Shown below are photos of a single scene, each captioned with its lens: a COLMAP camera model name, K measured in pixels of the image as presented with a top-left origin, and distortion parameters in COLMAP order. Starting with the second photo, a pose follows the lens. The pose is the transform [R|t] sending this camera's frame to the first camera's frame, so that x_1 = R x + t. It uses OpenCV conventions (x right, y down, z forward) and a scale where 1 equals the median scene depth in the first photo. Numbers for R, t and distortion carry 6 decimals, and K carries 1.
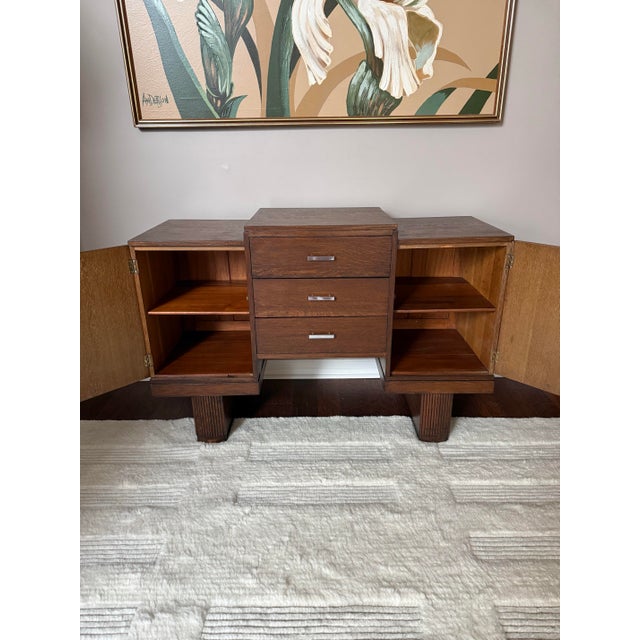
lens RADIAL K [[457.0, 0, 319.0], [0, 457.0, 320.4], [0, 0, 1]] dist [0.005824, -0.004499]
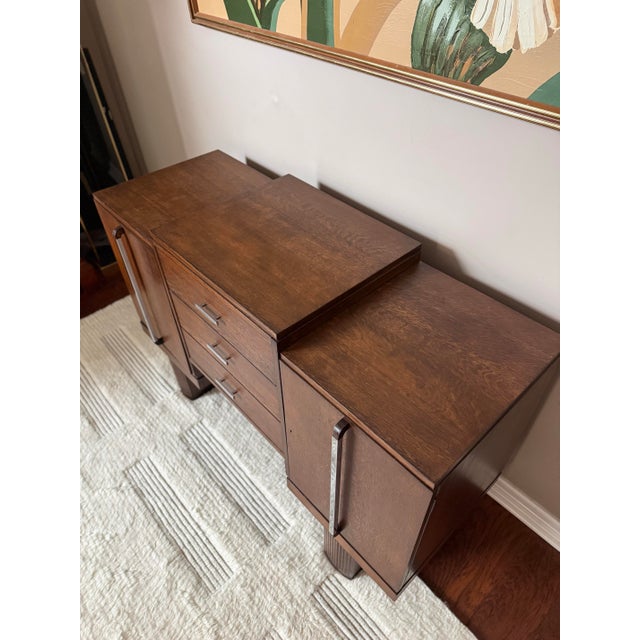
lens RADIAL K [[457.3, 0, 321.7], [0, 457.3, 322.3], [0, 0, 1]] dist [-0.000118, -0.005072]
pose [[0.679328, 0.514027, -0.523727, 0.432620], [-0.268307, 0.838252, 0.474704, -0.438737], [0.683026, -0.181960, 0.707365, 0.527856]]
